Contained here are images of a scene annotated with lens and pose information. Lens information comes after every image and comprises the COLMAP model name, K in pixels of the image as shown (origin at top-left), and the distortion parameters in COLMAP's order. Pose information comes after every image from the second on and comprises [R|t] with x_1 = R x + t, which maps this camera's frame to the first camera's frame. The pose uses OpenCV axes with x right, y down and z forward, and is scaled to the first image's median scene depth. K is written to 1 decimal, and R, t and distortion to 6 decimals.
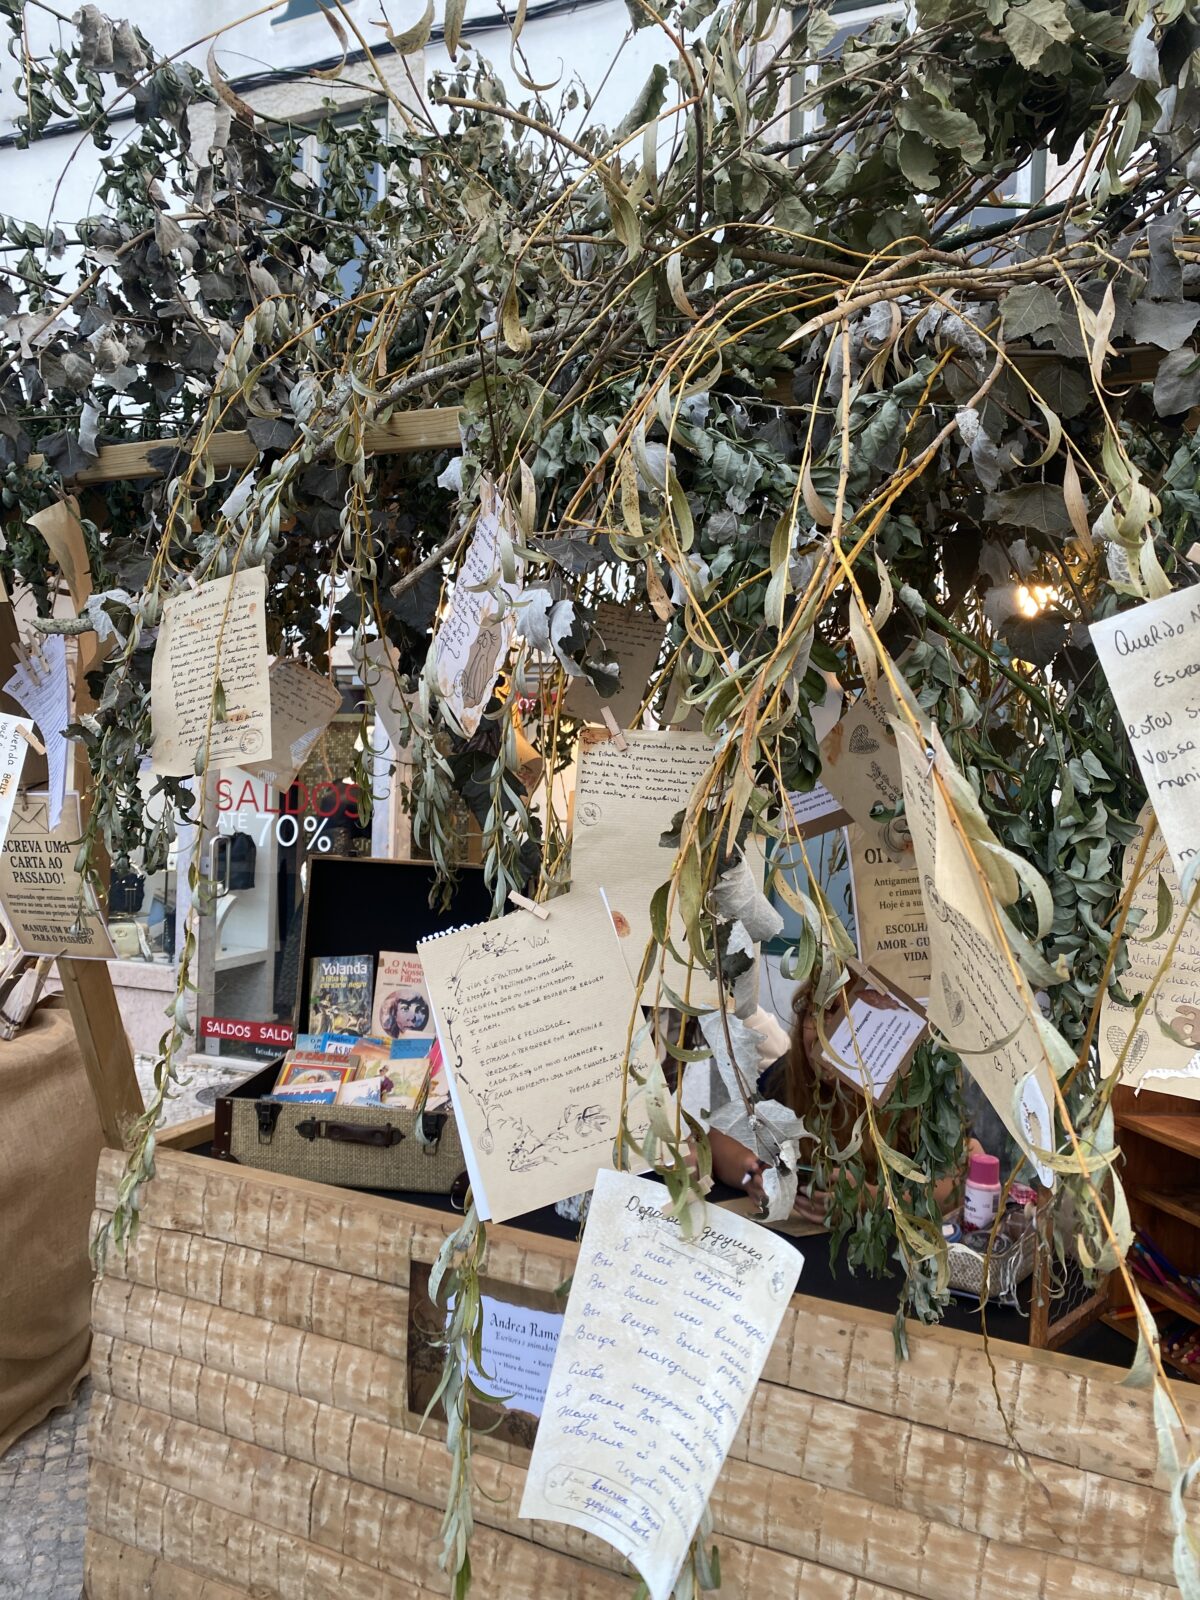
lens RADIAL K [[1242.3, 0, 600.0], [0, 1242.3, 800.0], [0, 0, 1]] dist [-0.013544, -0.004804]
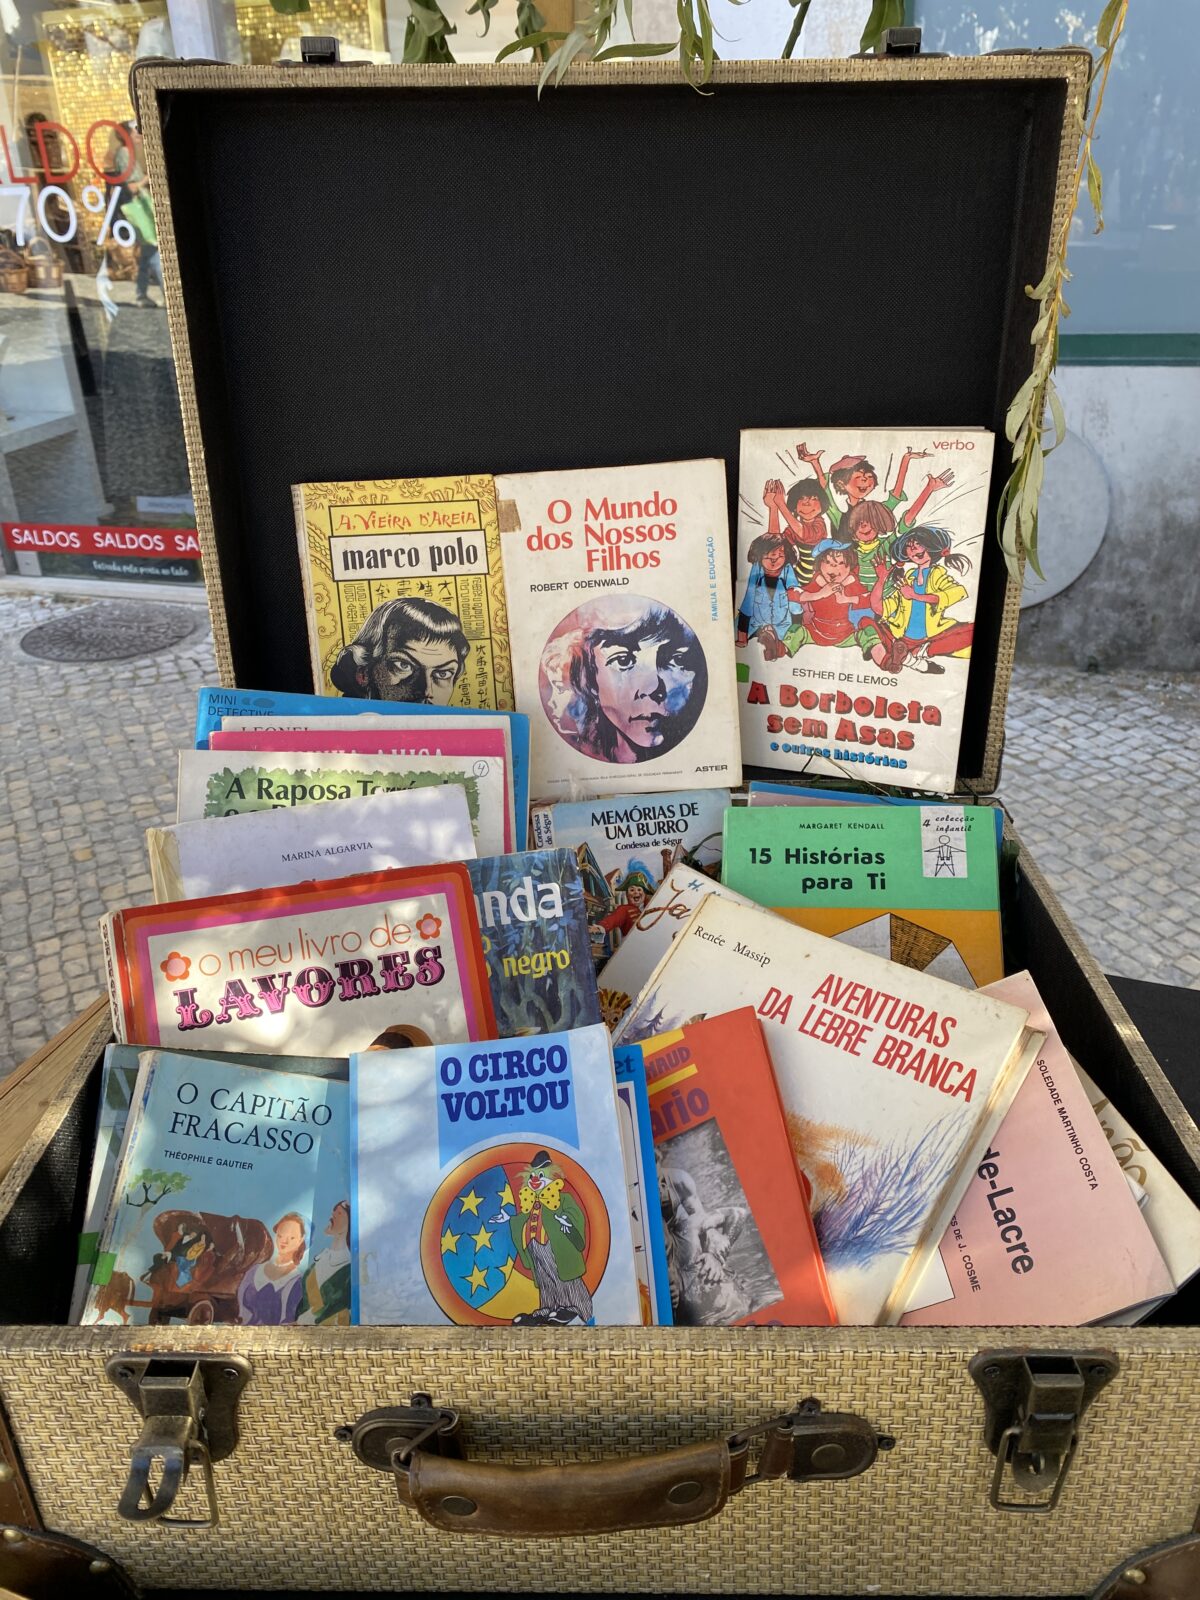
lens RADIAL K [[1242.3, 0, 600.0], [0, 1242.3, 800.0], [0, 0, 1]] dist [-0.013544, -0.004804]
pose [[0.988323, -0.122994, 0.089945, -0.079650], [0.069882, 0.890426, 0.449731, 0.027484], [-0.135404, -0.438194, 0.888624, 0.302091]]
